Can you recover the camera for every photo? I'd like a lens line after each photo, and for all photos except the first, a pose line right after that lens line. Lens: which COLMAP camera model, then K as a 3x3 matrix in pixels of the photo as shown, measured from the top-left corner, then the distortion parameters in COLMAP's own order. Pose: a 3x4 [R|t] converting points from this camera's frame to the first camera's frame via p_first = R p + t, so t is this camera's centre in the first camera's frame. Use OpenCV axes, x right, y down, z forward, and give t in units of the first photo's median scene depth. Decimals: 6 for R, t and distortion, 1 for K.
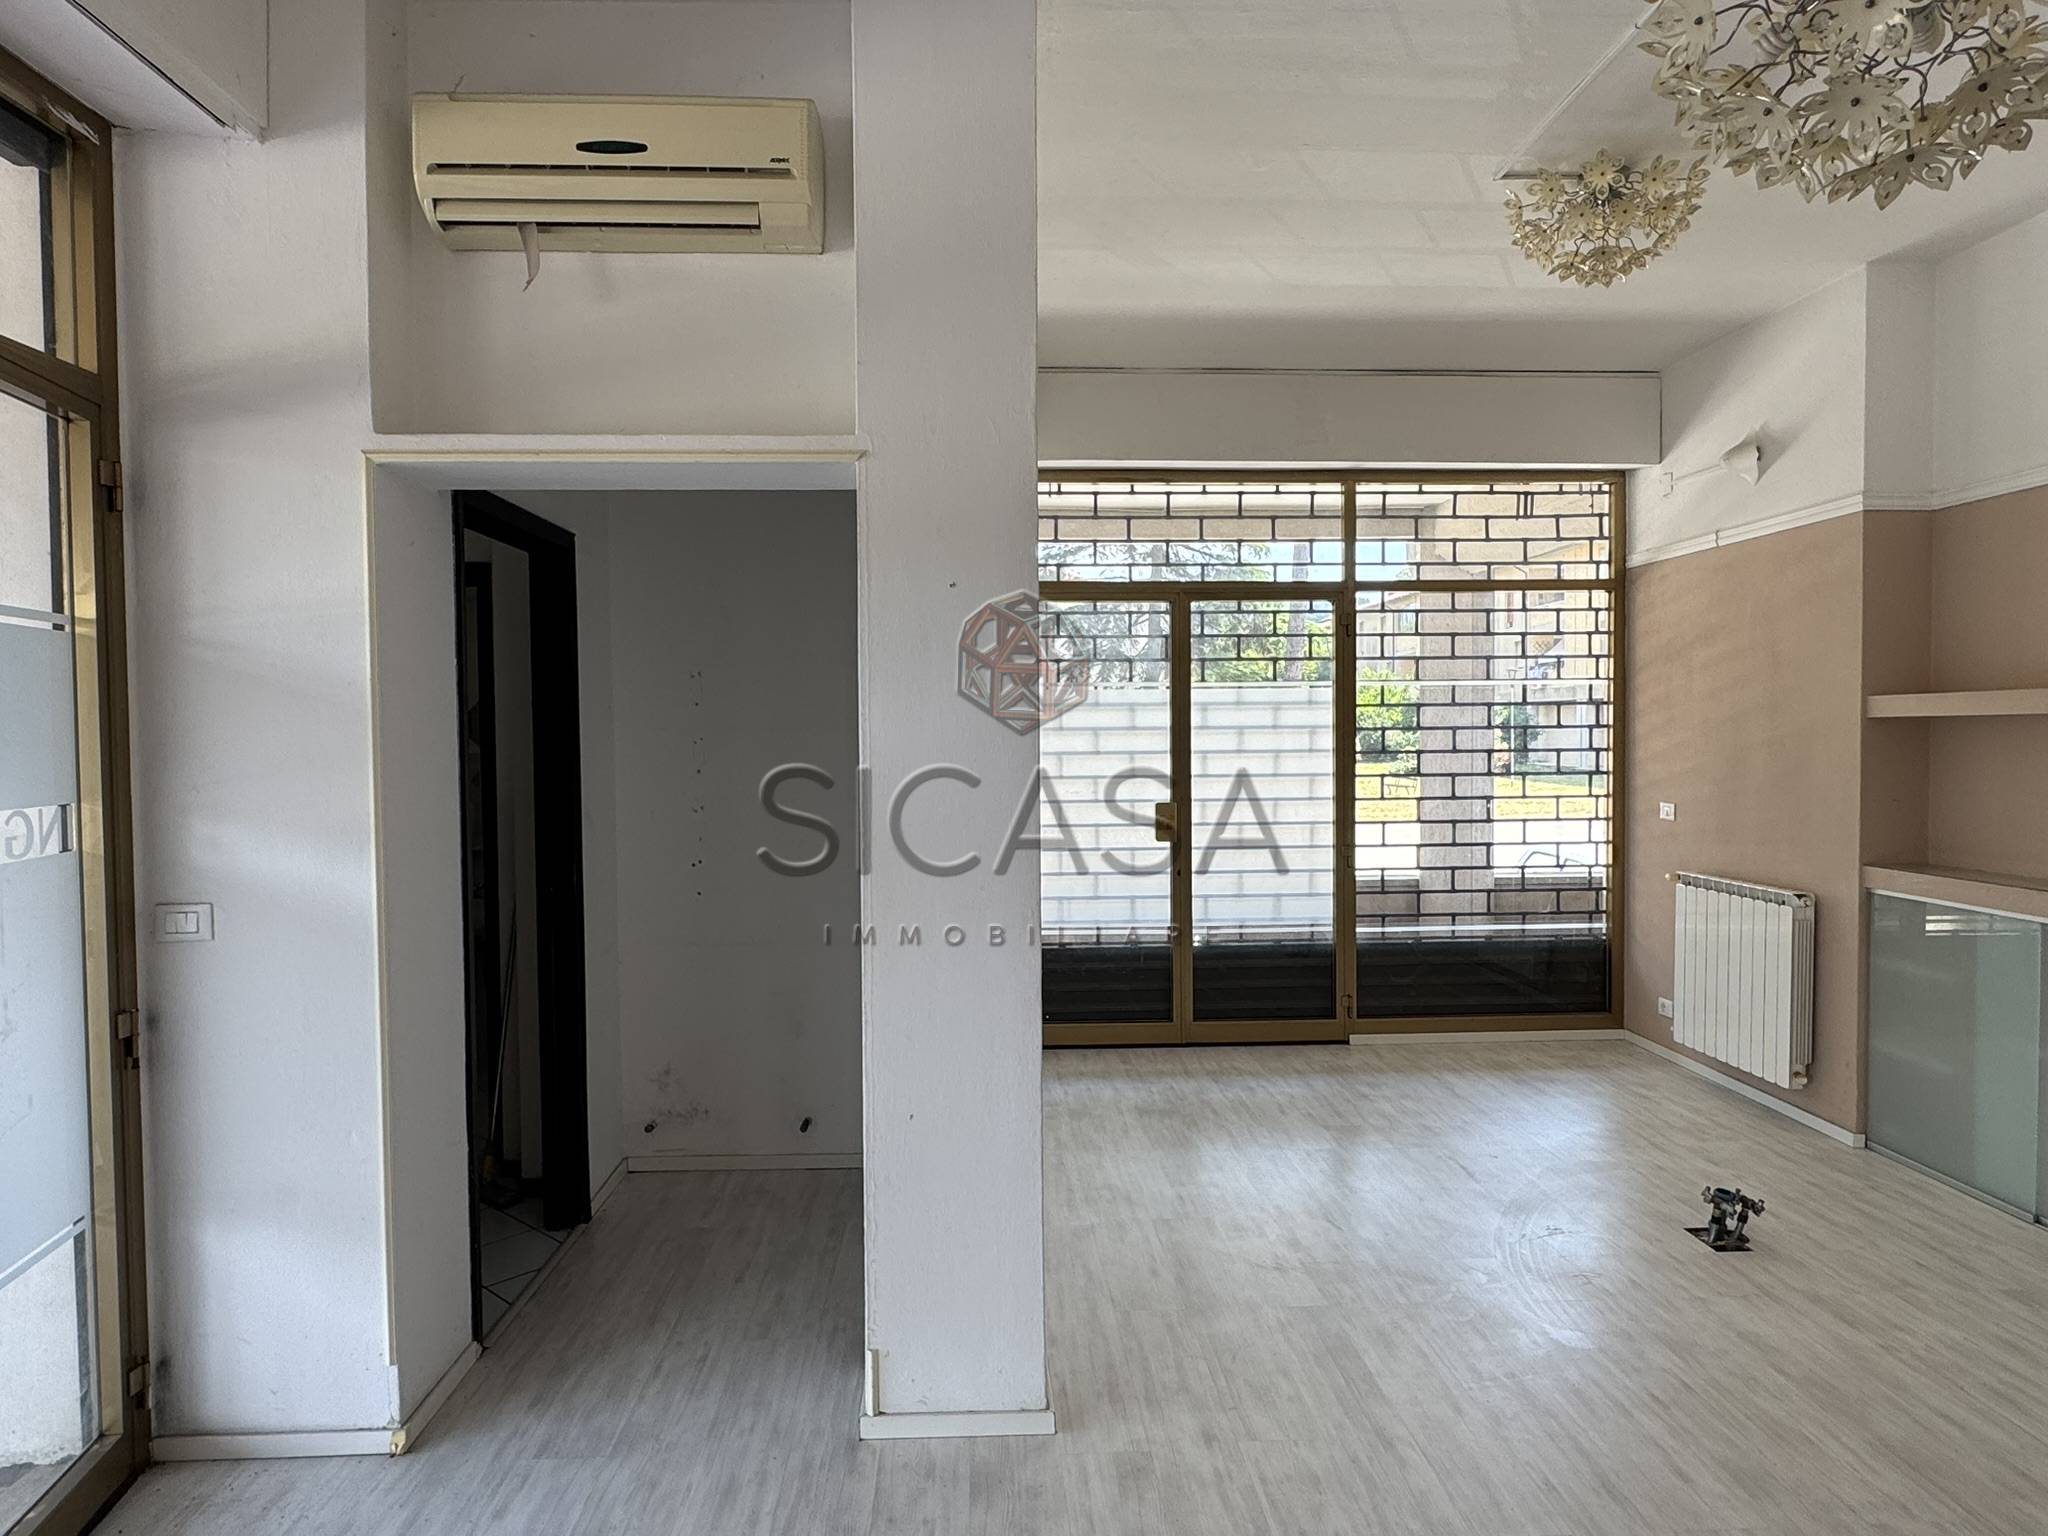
lens RADIAL K [[1268.3, 0, 1017.8], [0, 1268.3, 768.5], [0, 0, 1]] dist [-0.015491, 0.014513]
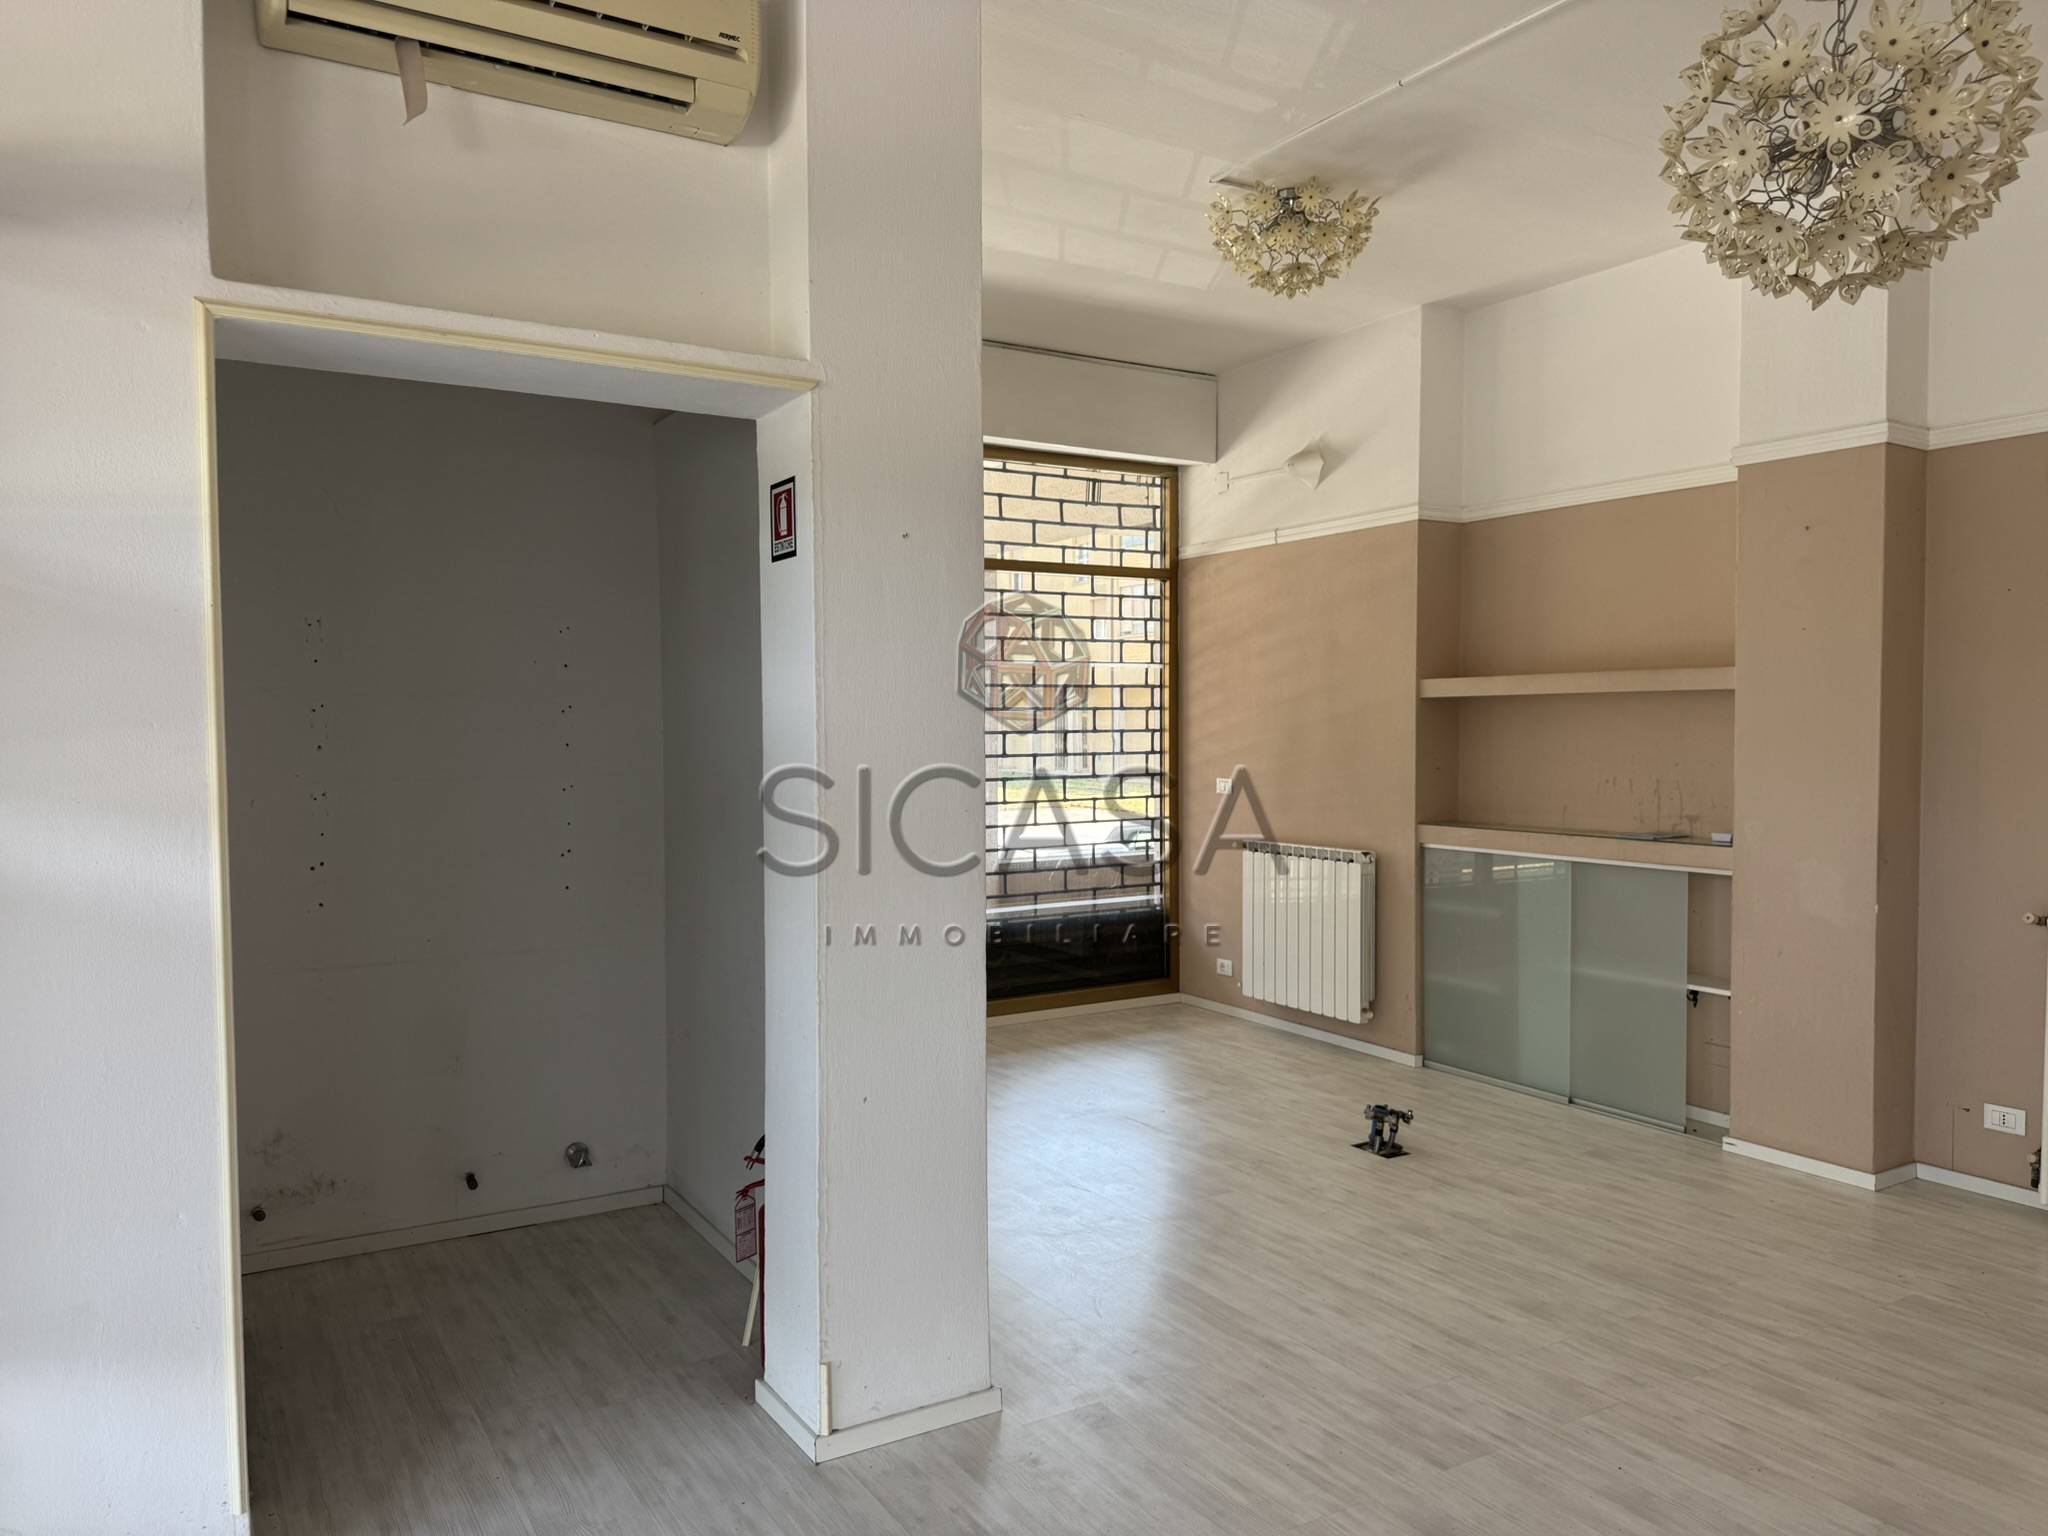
lens RADIAL K [[1440.4, 0, 1022.2], [0, 1440.4, 777.9], [0, 0, 1]] dist [0.072546, -0.102187]
pose [[0.875437, -0.015374, 0.483088, -0.281475], [0.013096, 0.999882, 0.008089, 0.017192], [-0.483155, -0.000754, 0.875535, 0.005648]]
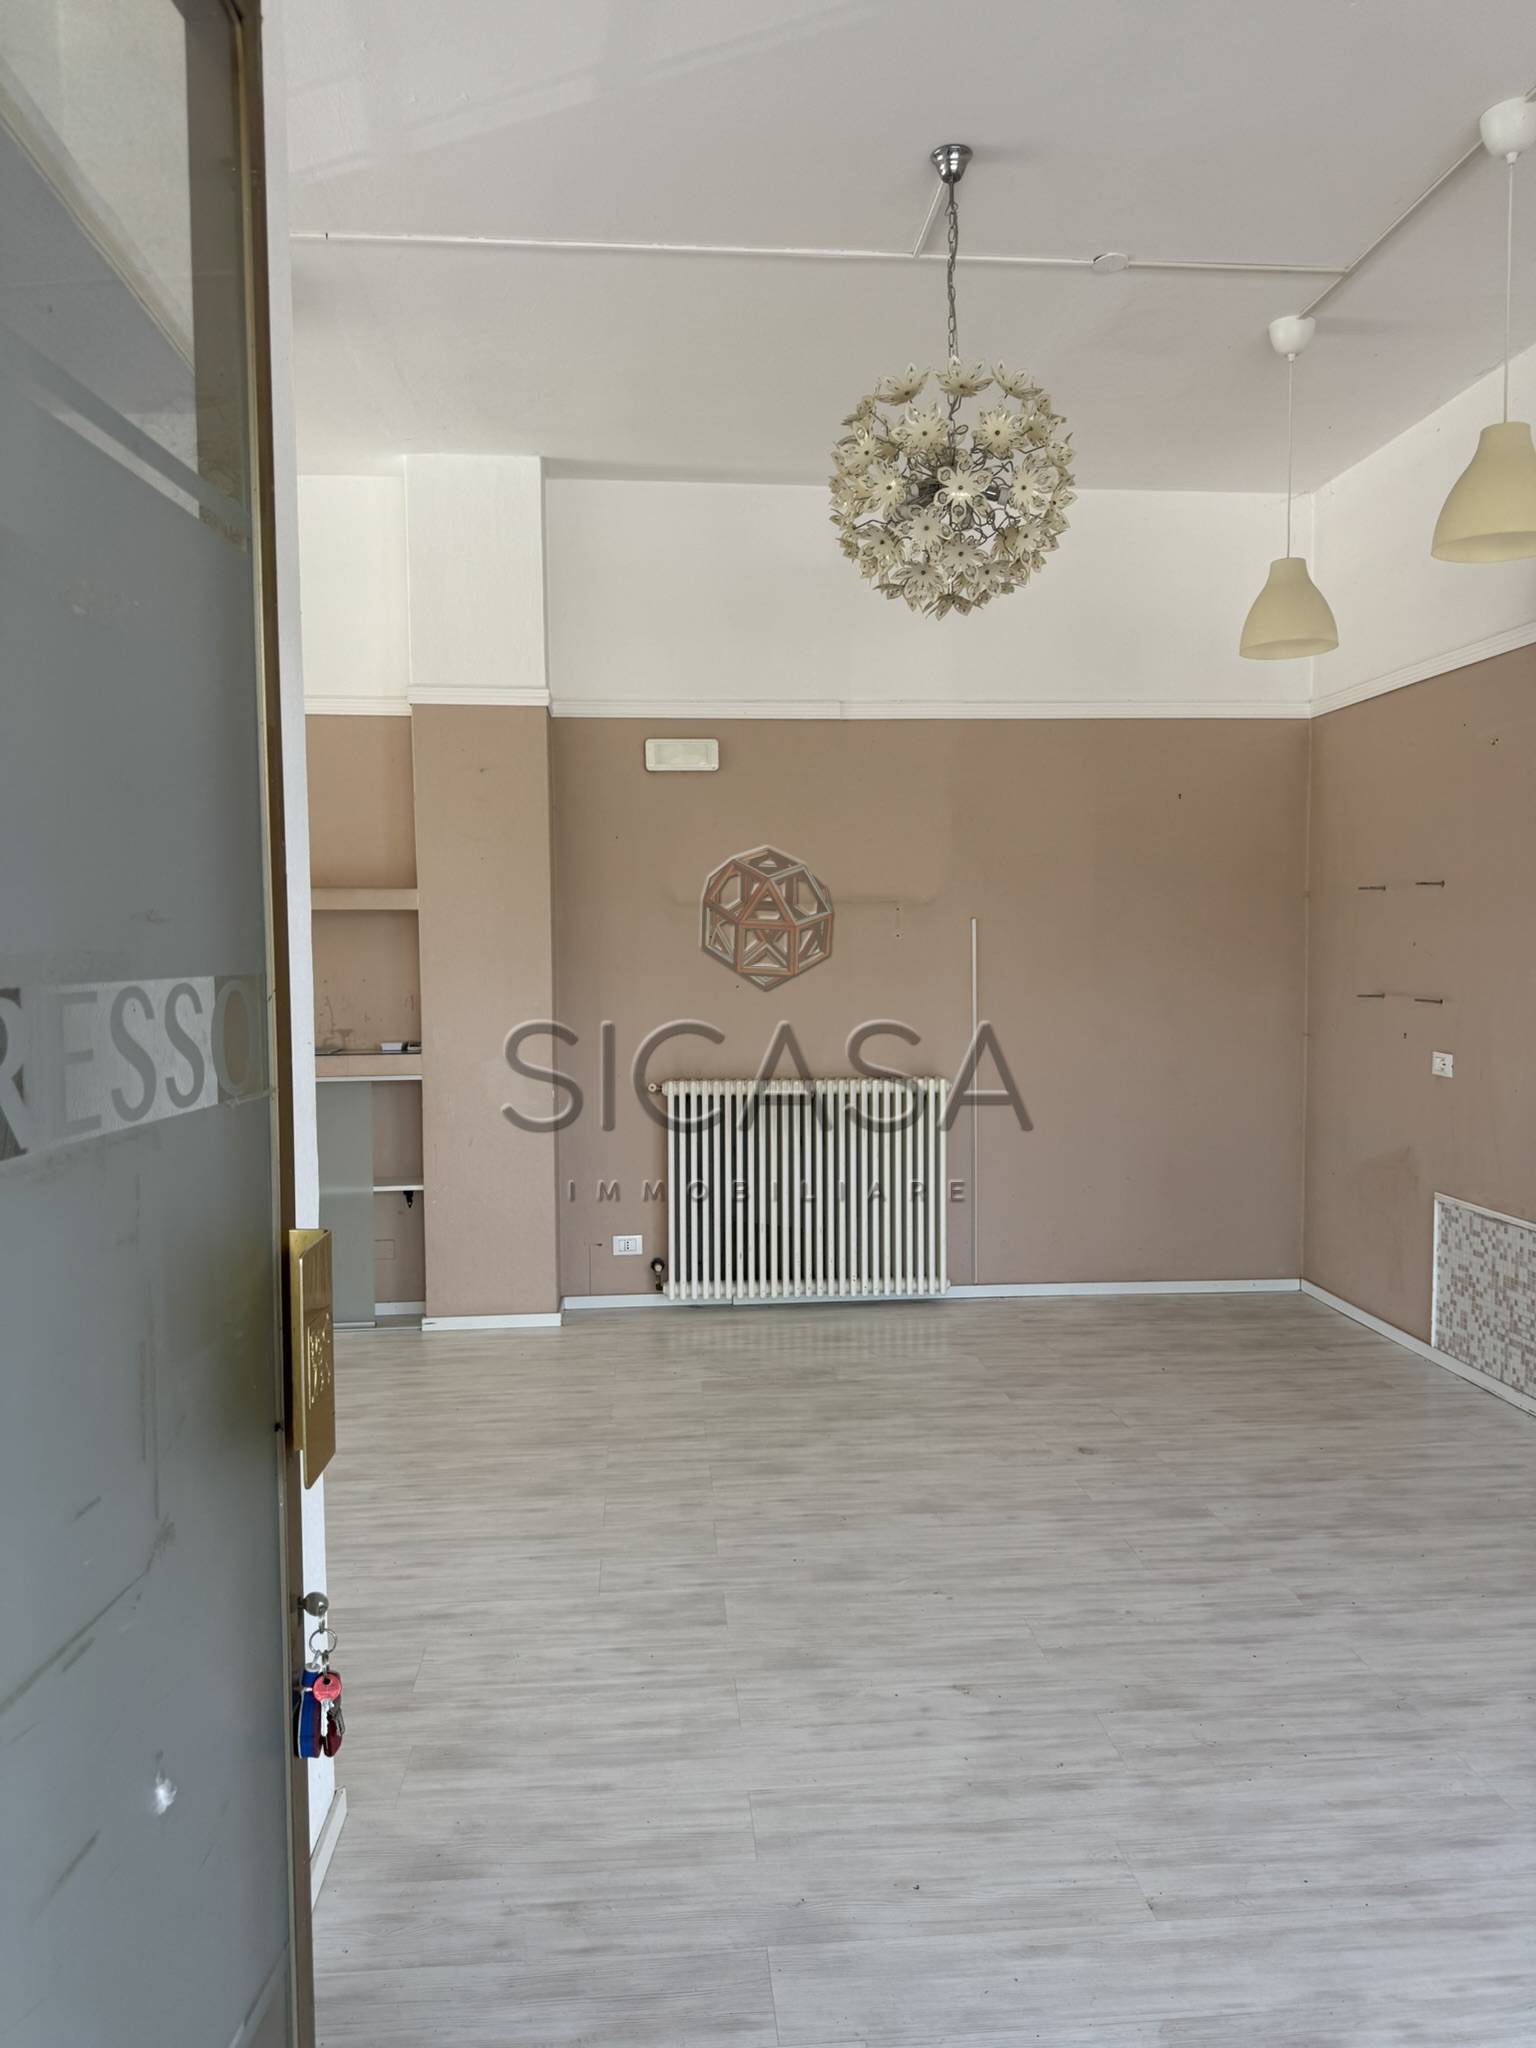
lens RADIAL K [[1440.4, 0, 772.0], [0, 1440.4, 1024.9], [0, 0, 1]] dist [0.072546, -0.102187]
pose [[-0.045470, -0.049477, 0.997740, -0.472779], [0.037289, 0.997993, 0.051189, 0.011765], [-0.998270, 0.039532, -0.043534, 0.437491]]
